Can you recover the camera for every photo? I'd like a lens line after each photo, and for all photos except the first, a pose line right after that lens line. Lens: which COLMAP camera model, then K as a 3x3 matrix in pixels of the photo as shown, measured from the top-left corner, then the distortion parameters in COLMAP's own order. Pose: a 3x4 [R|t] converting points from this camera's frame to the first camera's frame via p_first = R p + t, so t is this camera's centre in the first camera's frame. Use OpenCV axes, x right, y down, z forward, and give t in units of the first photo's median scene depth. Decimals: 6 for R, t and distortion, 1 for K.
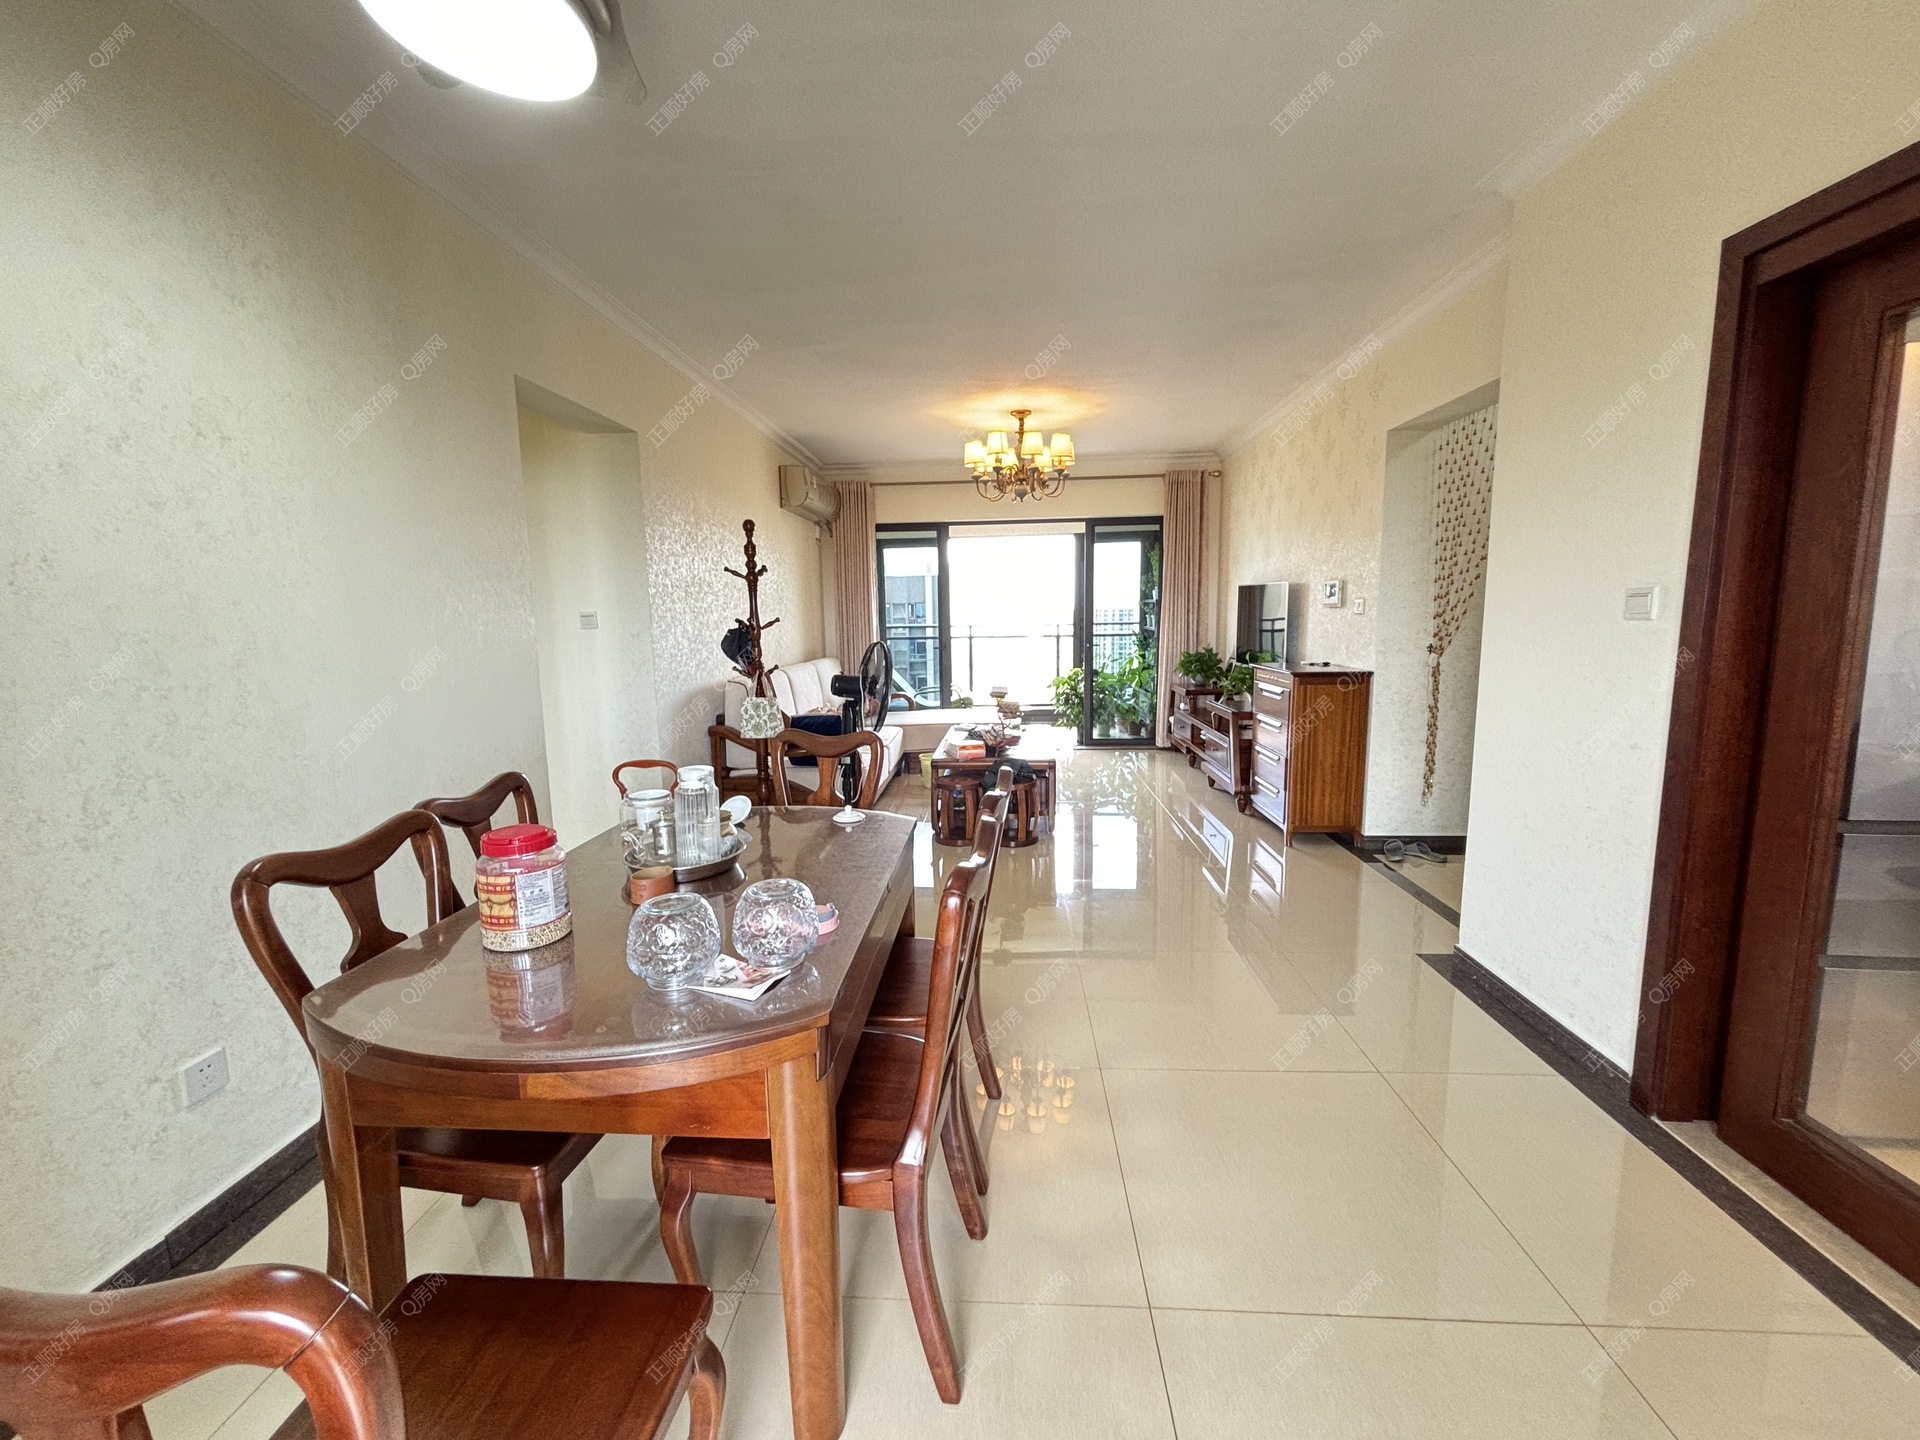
lens RADIAL K [[775.1, 0, 951.2], [0, 775.1, 725.1], [0, 0, 1]] dist [-0.001099, 0.000486]
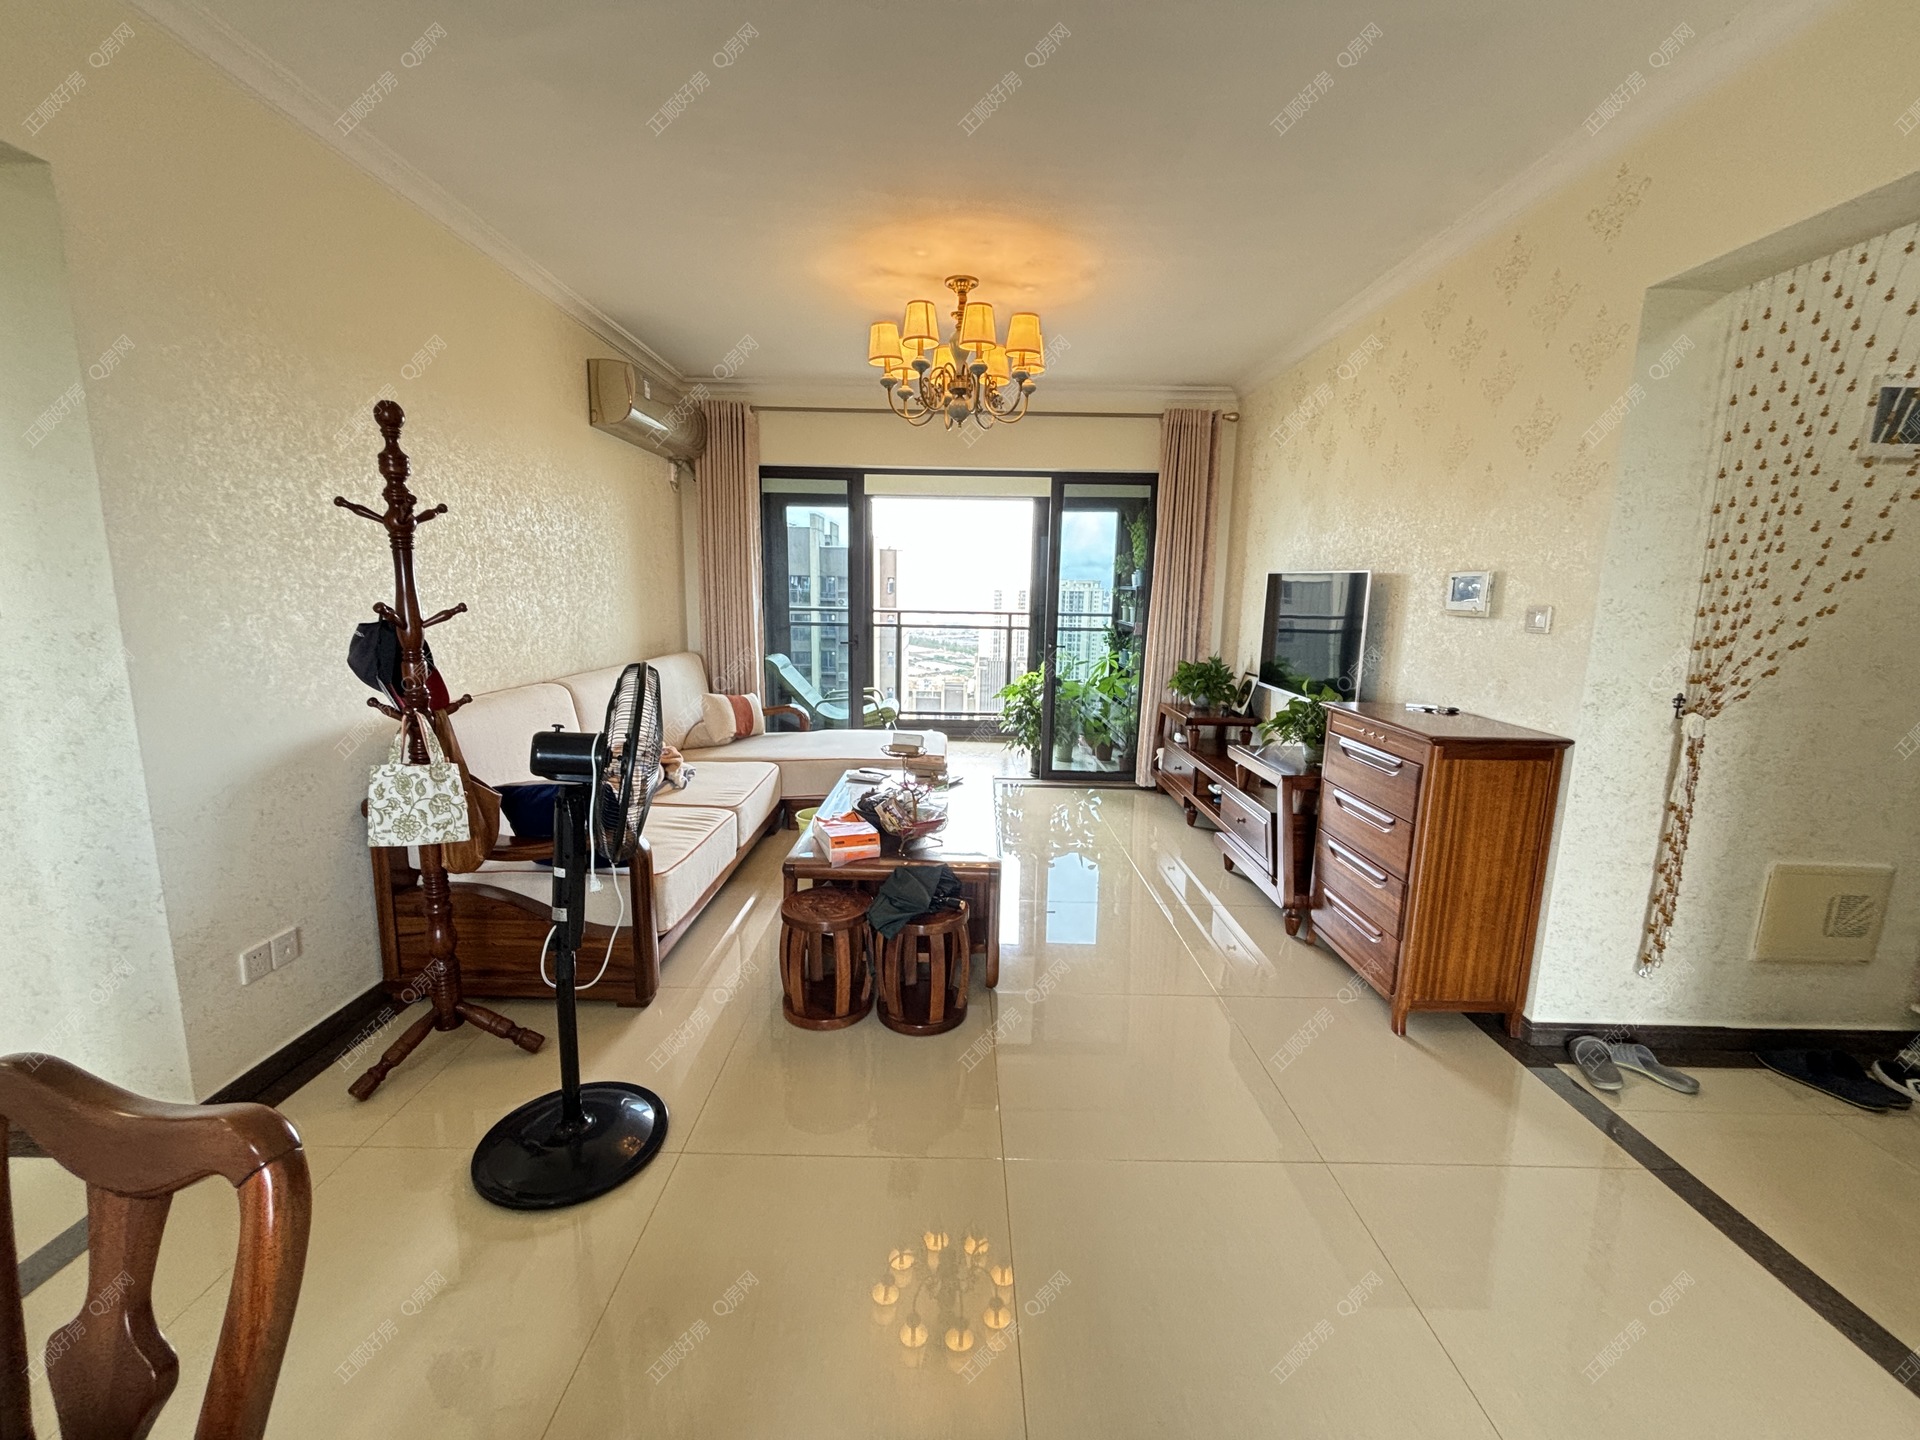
lens RADIAL K [[775.1, 0, 954.3], [0, 775.1, 726.8], [0, 0, 1]] dist [-0.001099, 0.000486]
pose [[0.997296, 0.024041, 0.069449, 0.047885], [-0.026260, 0.999168, 0.031214, -0.062722], [-0.068641, -0.032953, 0.997097, 0.357205]]
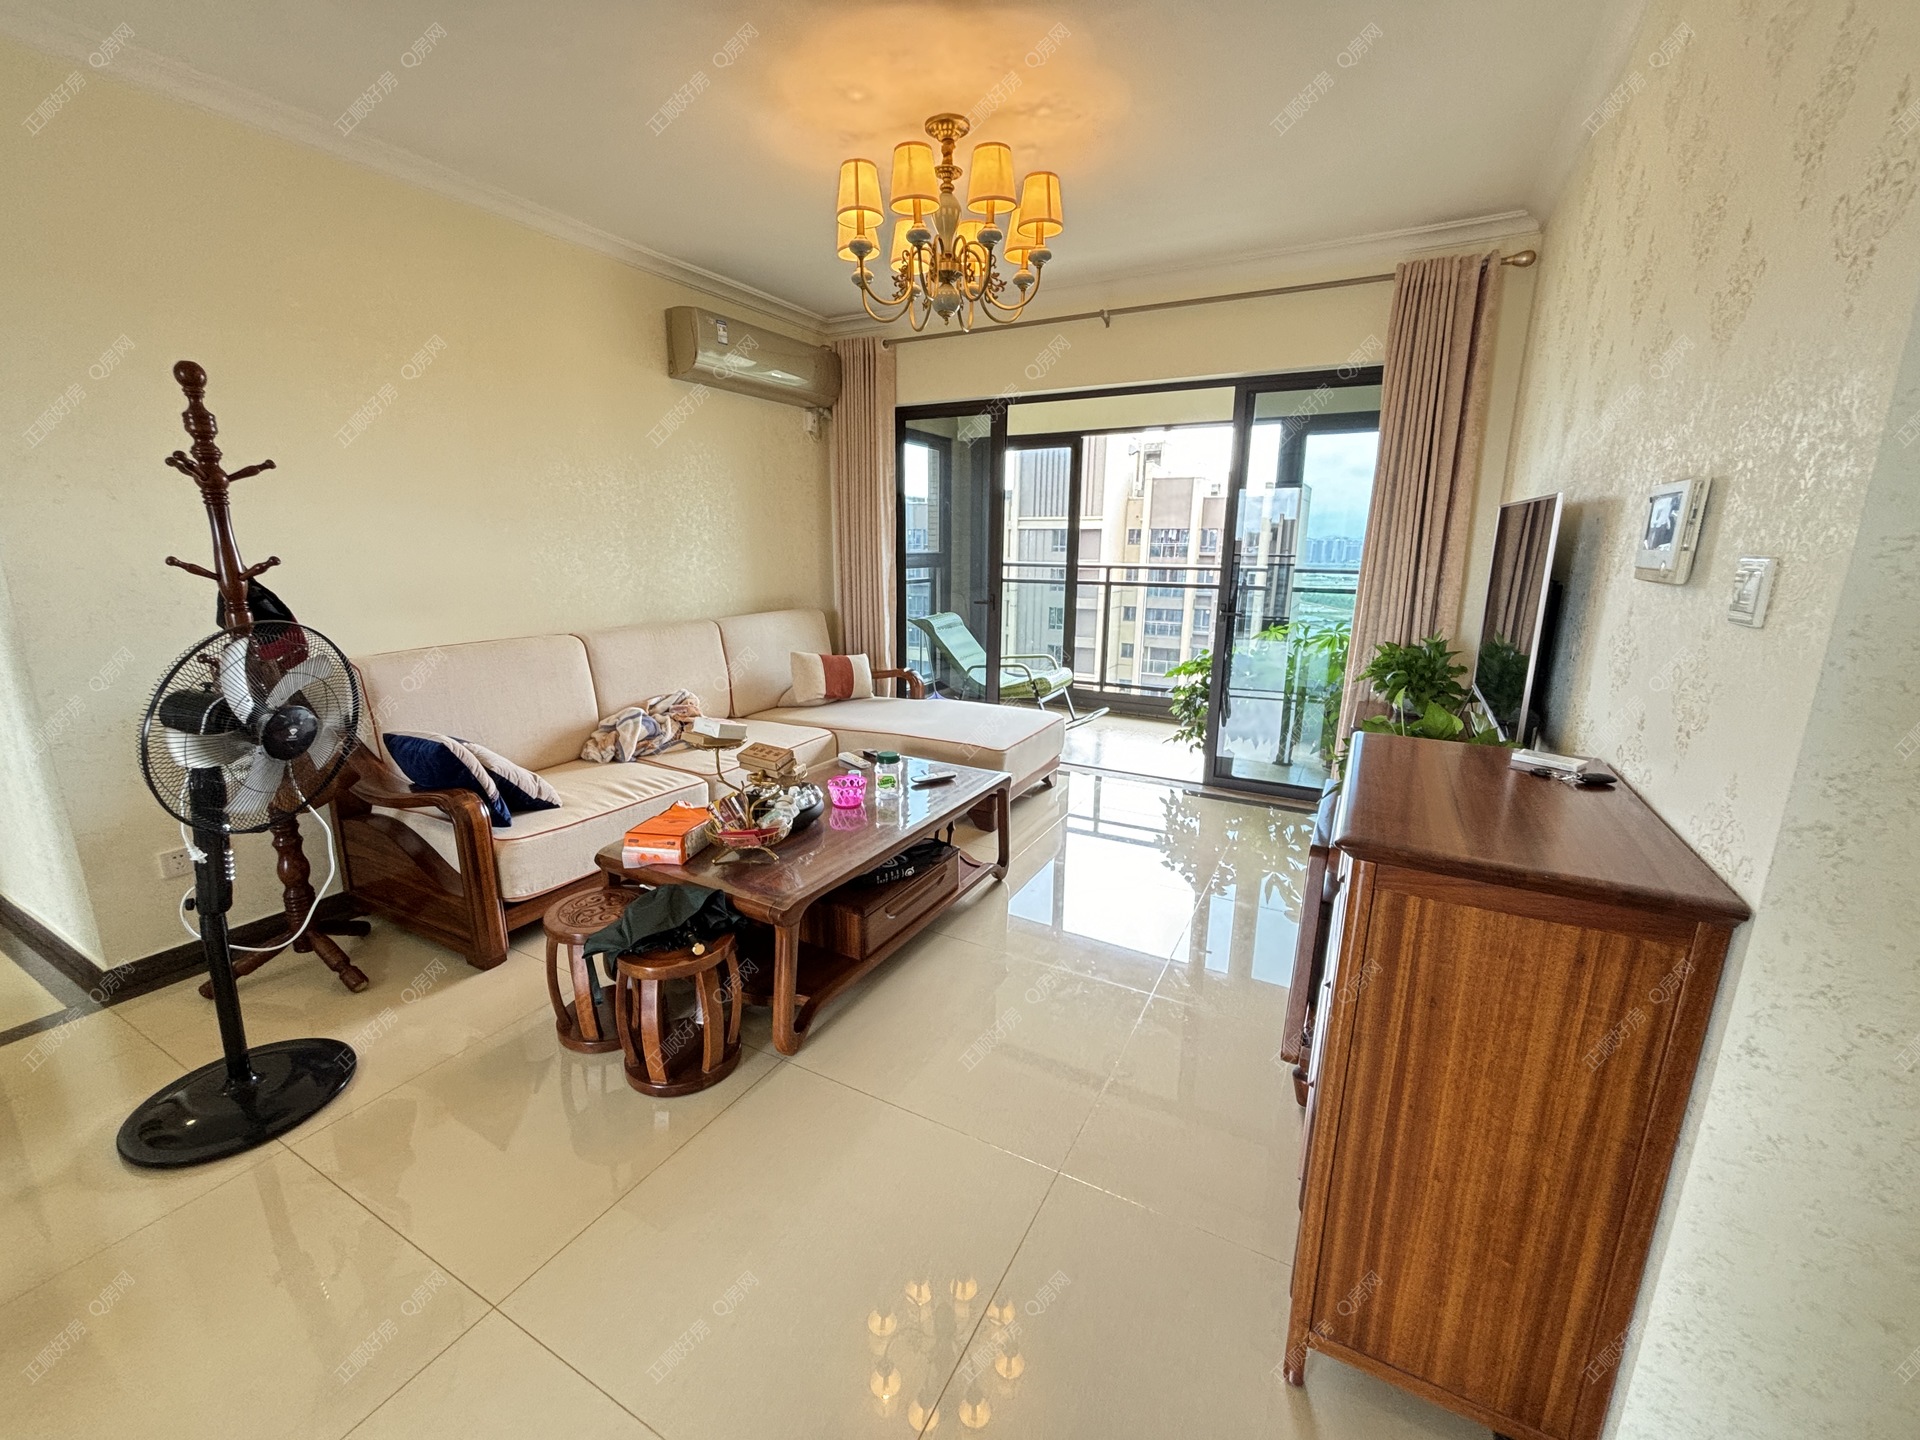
lens RADIAL K [[775.1, 0, 948.5], [0, 775.1, 720.7], [0, 0, 1]] dist [-0.001099, 0.000486]
pose [[0.908507, 0.118912, -0.400593, 0.315738], [-0.082523, 0.990832, 0.106965, -0.093211], [0.409640, -0.064120, 0.909991, 0.536514]]
